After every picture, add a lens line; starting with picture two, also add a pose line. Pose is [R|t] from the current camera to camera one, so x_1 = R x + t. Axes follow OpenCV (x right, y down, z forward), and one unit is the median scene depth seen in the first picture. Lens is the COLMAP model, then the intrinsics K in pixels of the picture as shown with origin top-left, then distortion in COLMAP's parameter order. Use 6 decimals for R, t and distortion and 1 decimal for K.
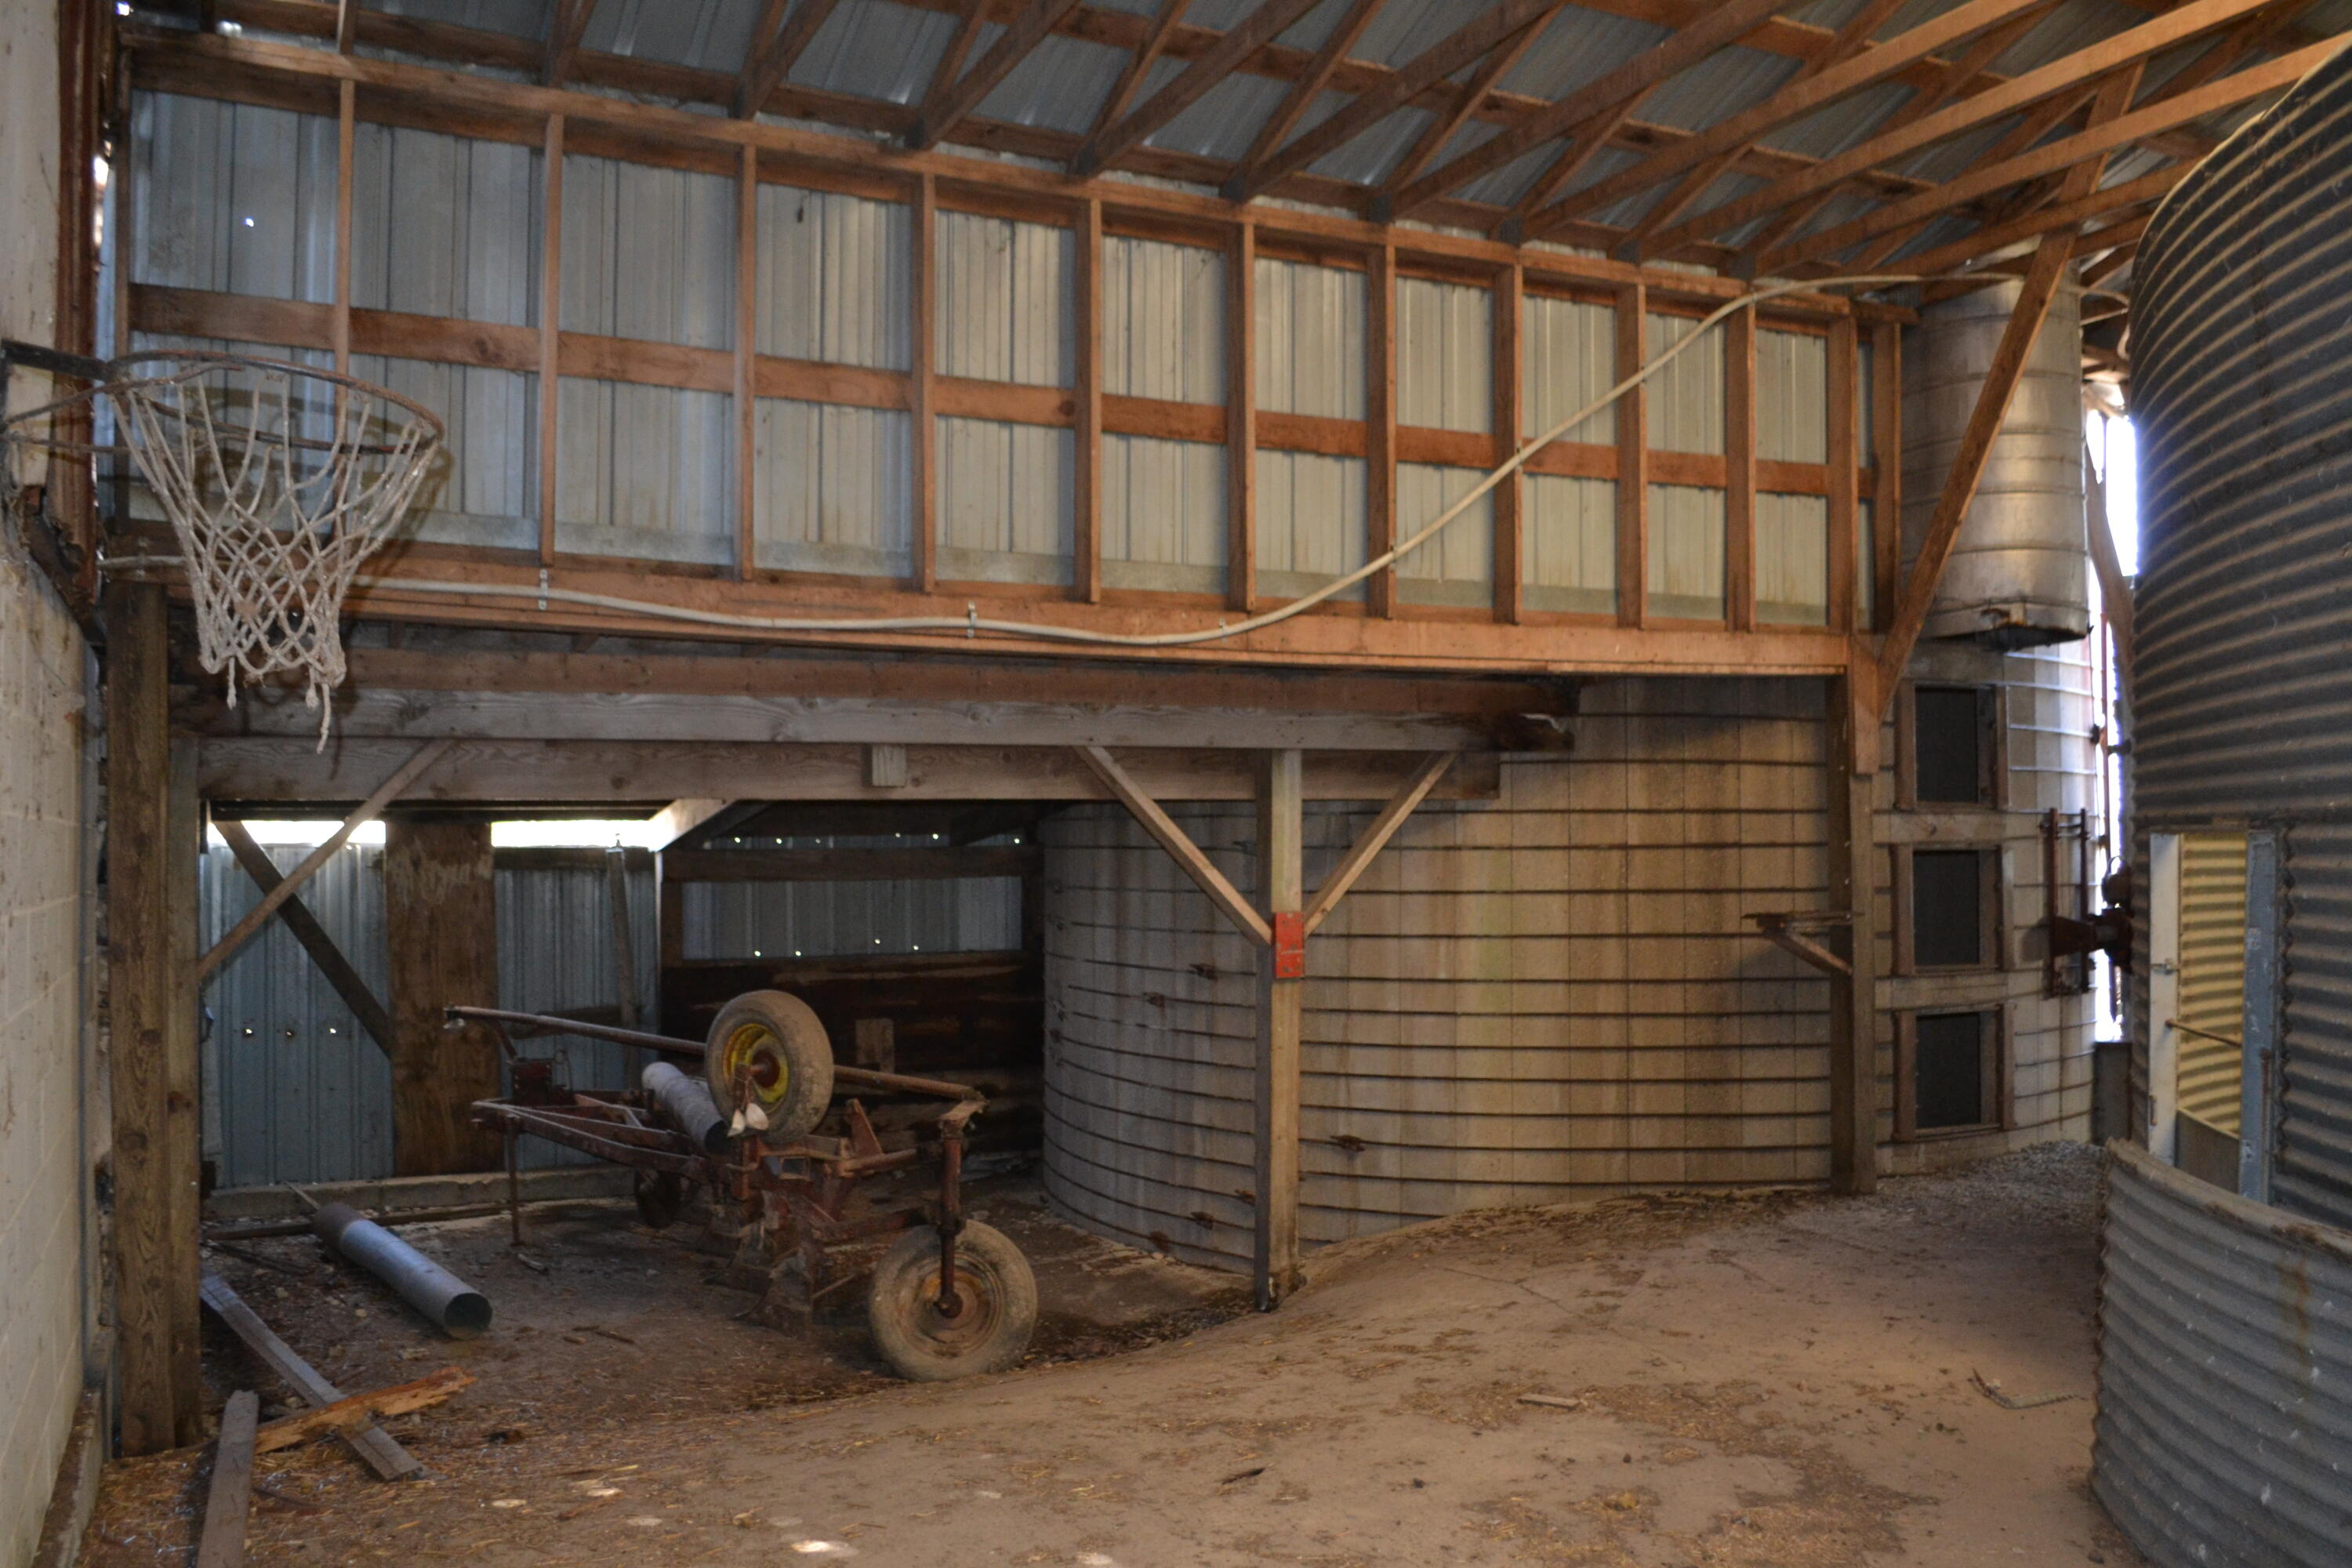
lens RADIAL K [[1878.3, 0, 1186.6], [0, 1878.3, 819.2], [0, 0, 1]] dist [-0.079723, 0.009400]
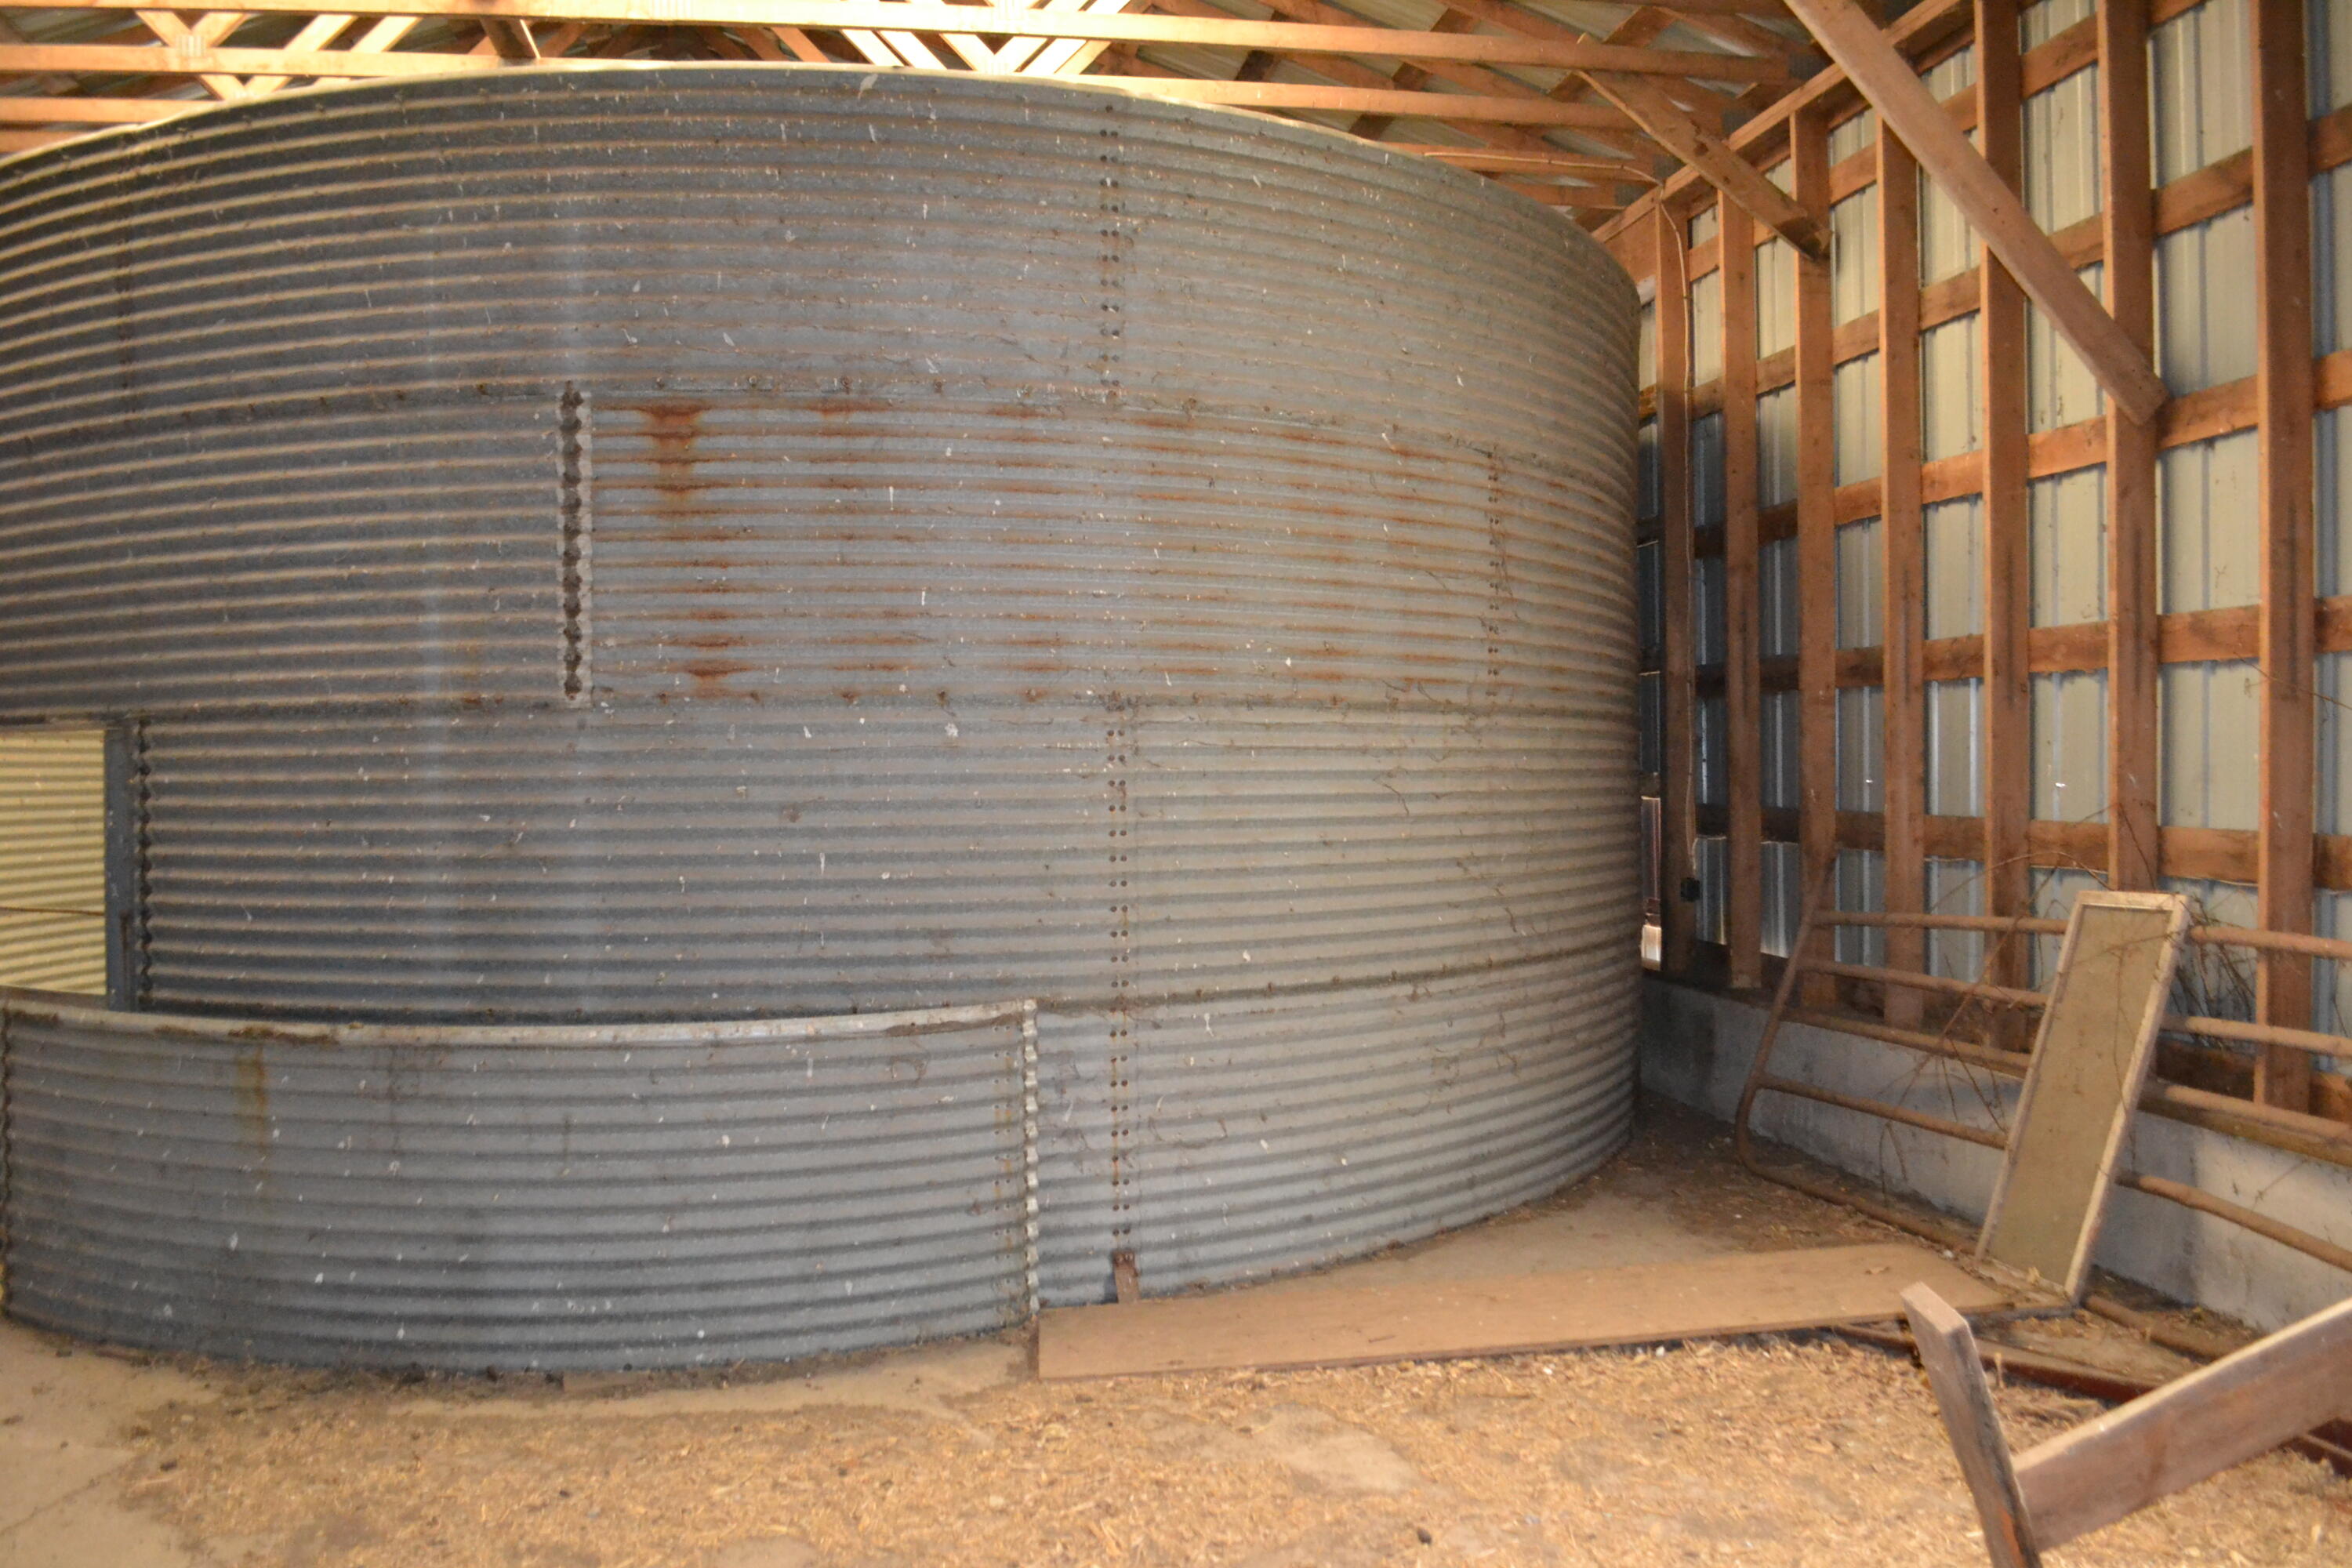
lens RADIAL K [[1878.3, 0, 1186.6], [0, 1878.3, 819.2], [0, 0, 1]] dist [-0.079723, 0.009400]
pose [[0.286021, -0.031635, 0.957701, -0.198975], [-0.001247, 0.999442, 0.033386, 0.013927], [-0.958222, -0.010743, 0.285822, -0.005453]]
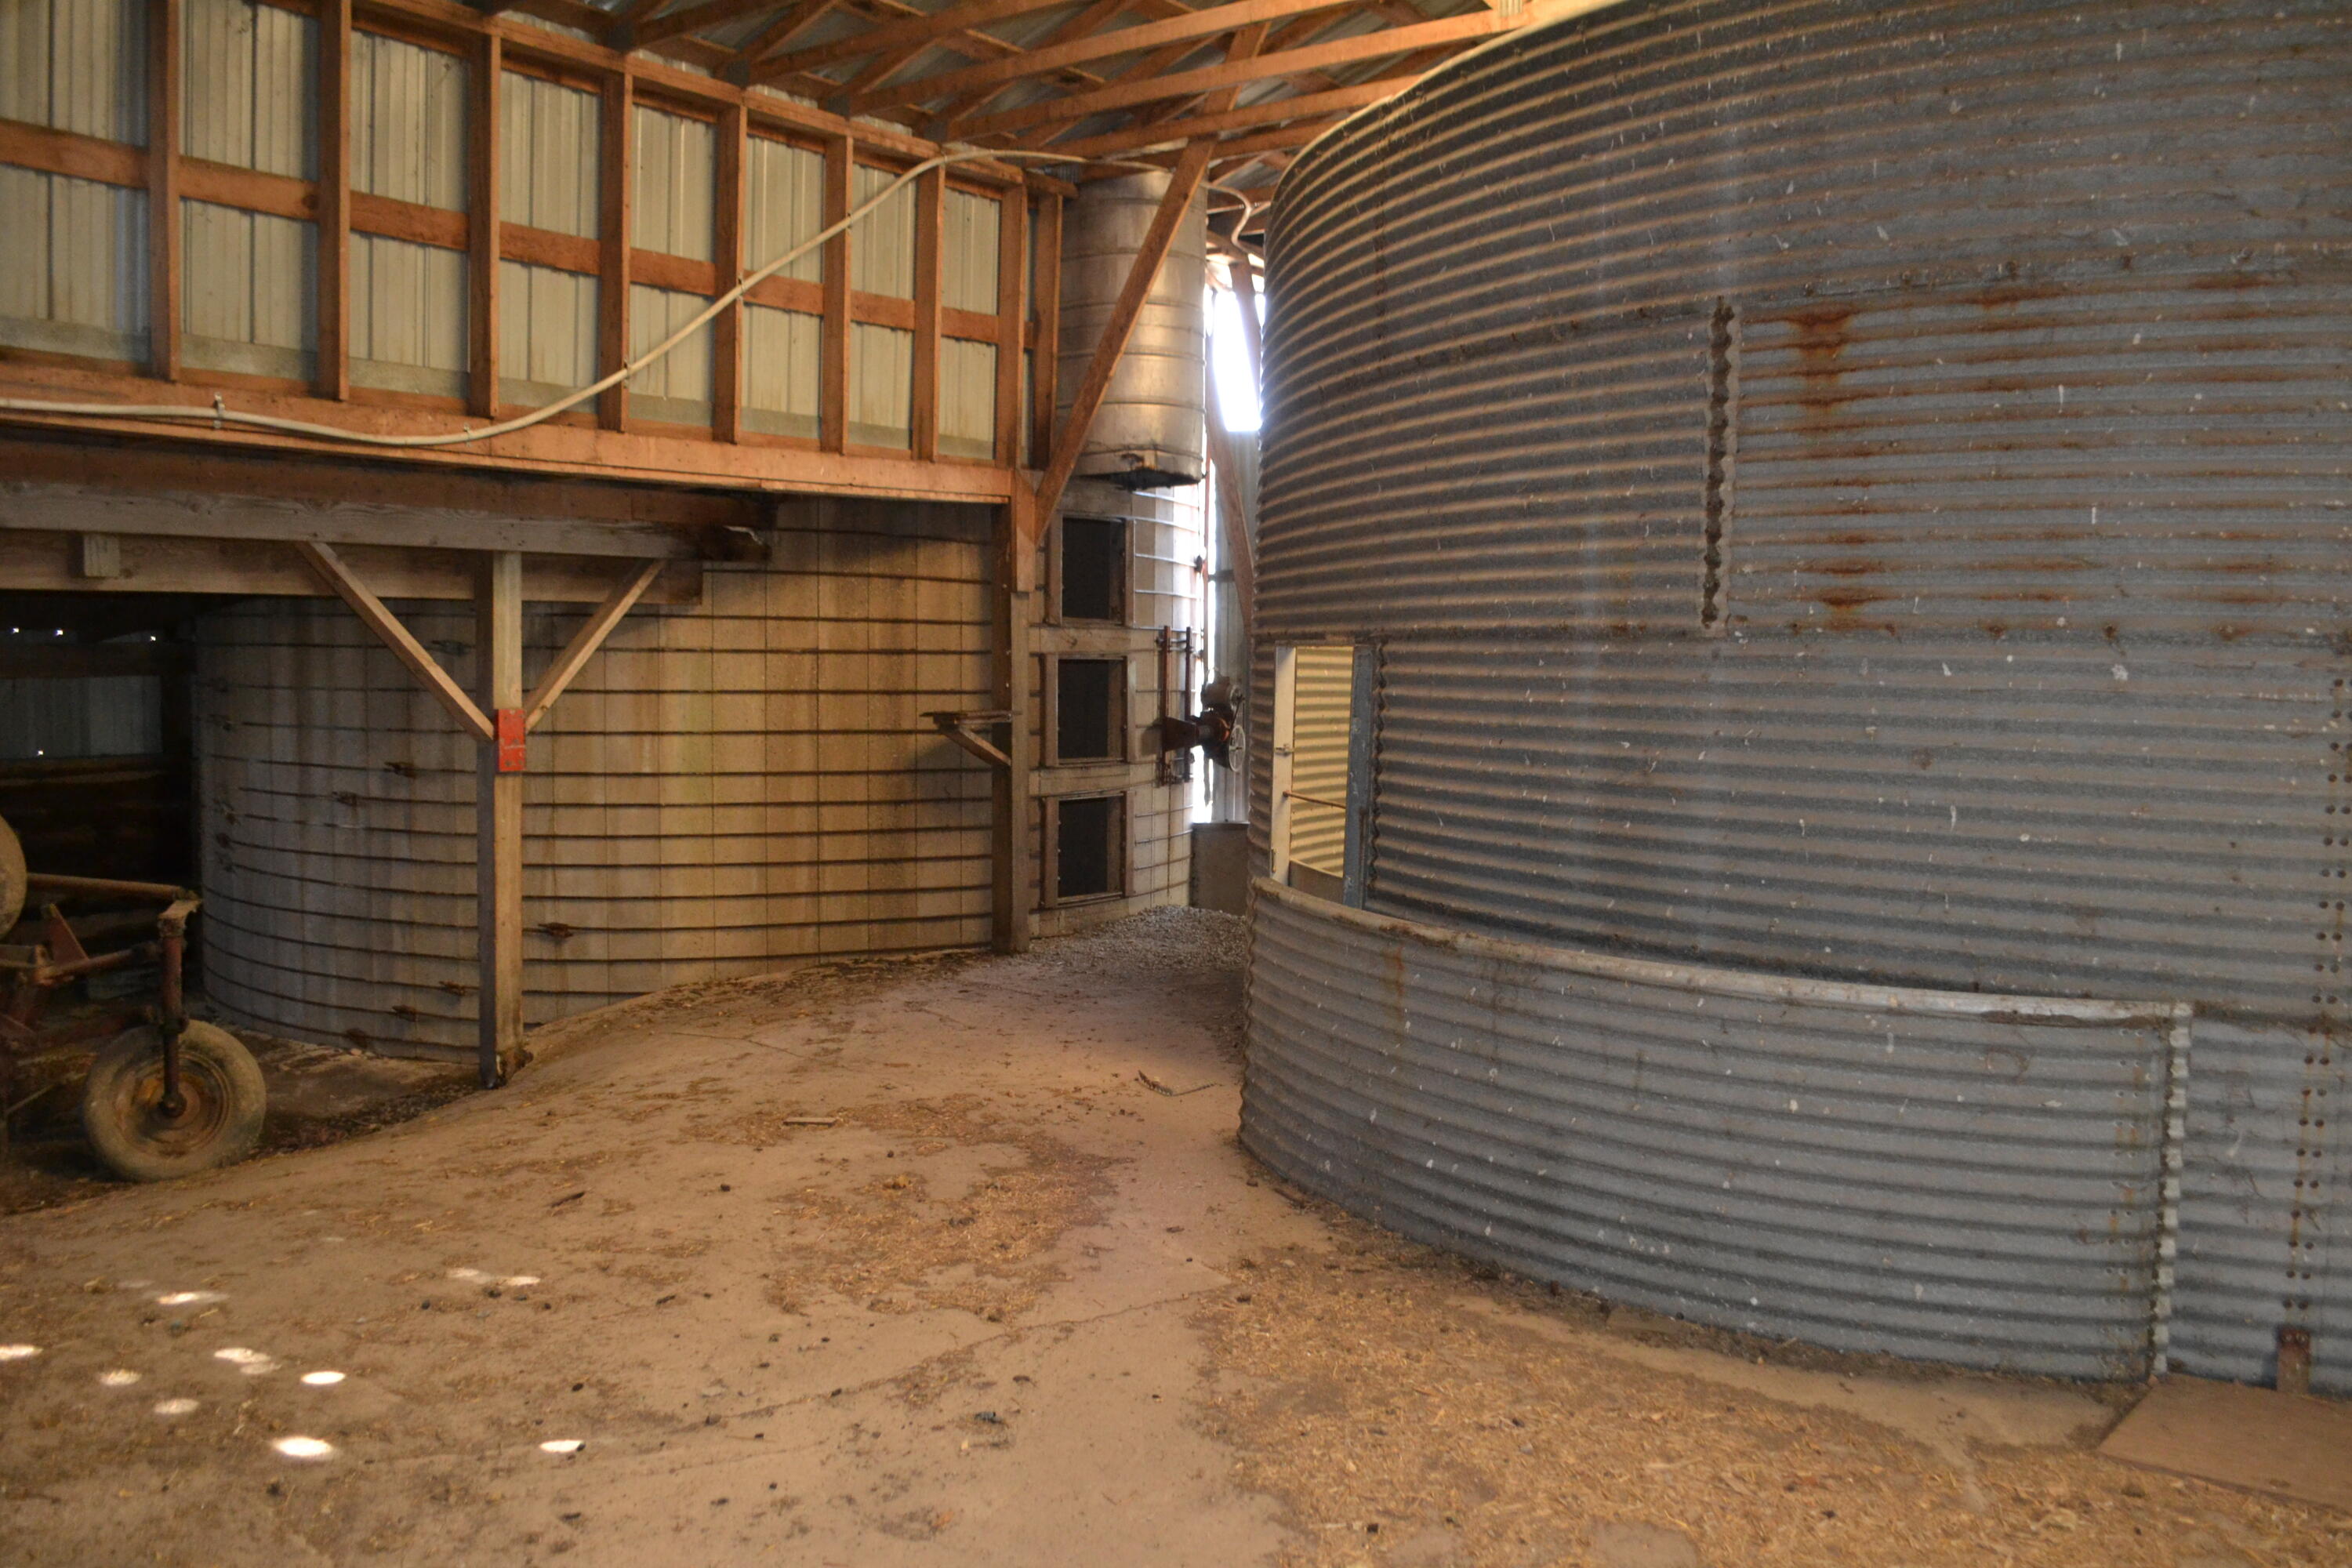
lens RADIAL K [[1878.3, 0, 1186.6], [0, 1878.3, 819.2], [0, 0, 1]] dist [-0.079723, 0.009400]
pose [[0.886123, -0.022448, 0.462907, -0.092297], [-0.024306, 0.995201, 0.094789, 0.003503], [-0.462813, -0.095246, 0.881324, -0.090206]]
